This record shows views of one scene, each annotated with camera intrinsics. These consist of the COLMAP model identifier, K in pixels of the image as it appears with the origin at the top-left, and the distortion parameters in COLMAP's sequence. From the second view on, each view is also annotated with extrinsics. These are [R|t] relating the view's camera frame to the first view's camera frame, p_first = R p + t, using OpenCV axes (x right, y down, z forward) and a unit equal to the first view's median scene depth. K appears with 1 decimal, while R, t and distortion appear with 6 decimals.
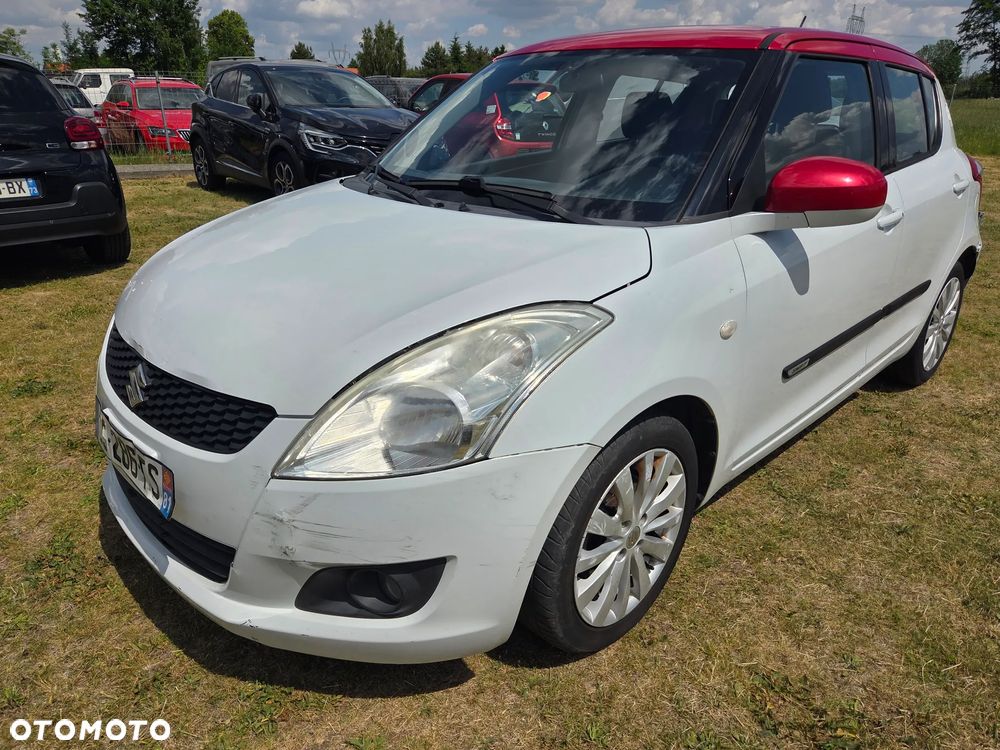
lens RADIAL K [[707.5, 0, 495.8], [0, 707.5, 379.6], [0, 0, 1]] dist [0.071807, -0.057443]
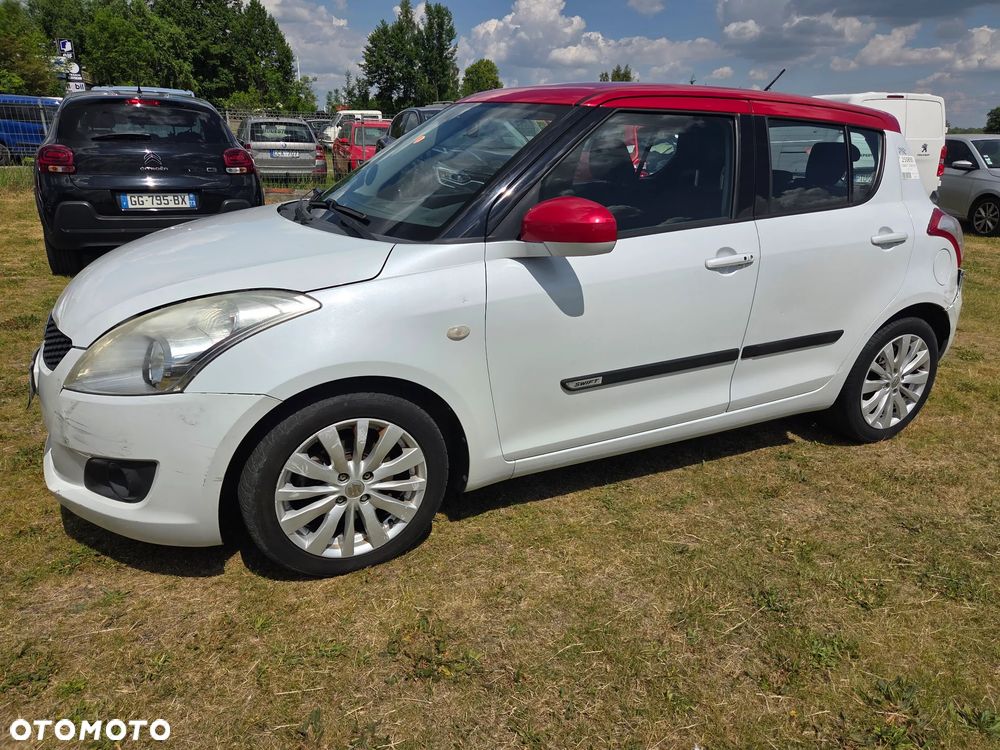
lens RADIAL K [[705.5, 0, 500.0], [0, 705.5, 375.0], [0, 0, 1]] dist [0.072606, -0.058446]
pose [[0.948567, 0.118760, -0.293456, 0.475946], [-0.134366, 0.990364, -0.033533, 0.019933], [0.286646, 0.071239, 0.955384, -0.073391]]
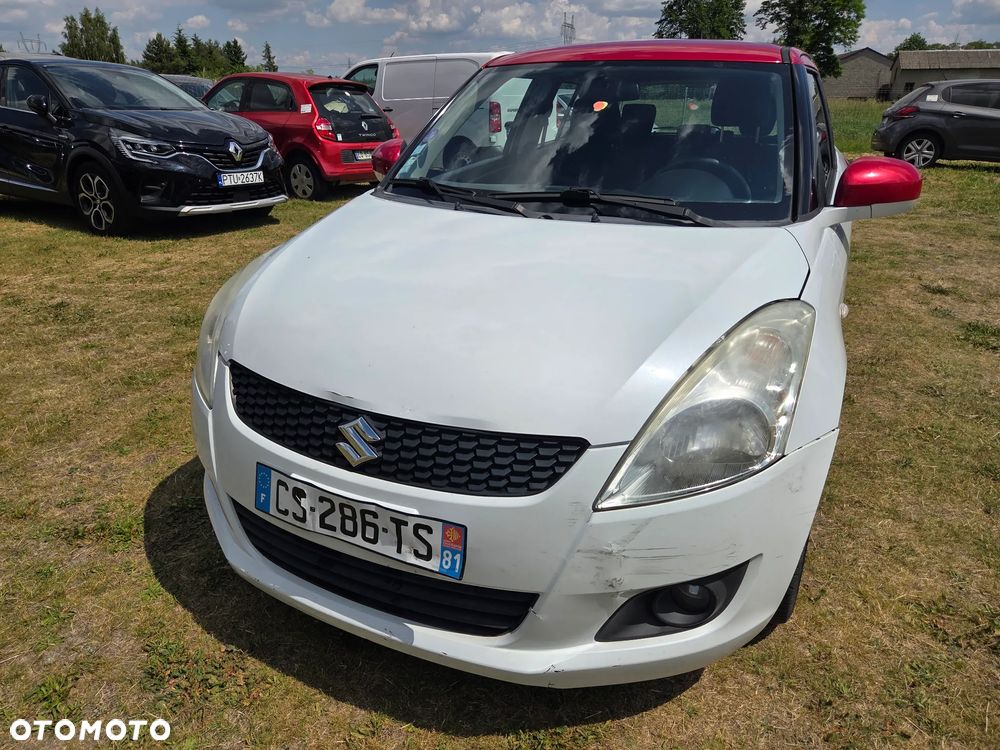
lens RADIAL K [[705.5, 0, 500.0], [0, 705.5, 375.0], [0, 0, 1]] dist [0.072606, -0.058446]
pose [[0.938187, -0.129349, 0.321050, -0.356302], [0.129864, 0.991332, 0.019907, -0.040084], [-0.320842, 0.023016, 0.946853, 0.063752]]
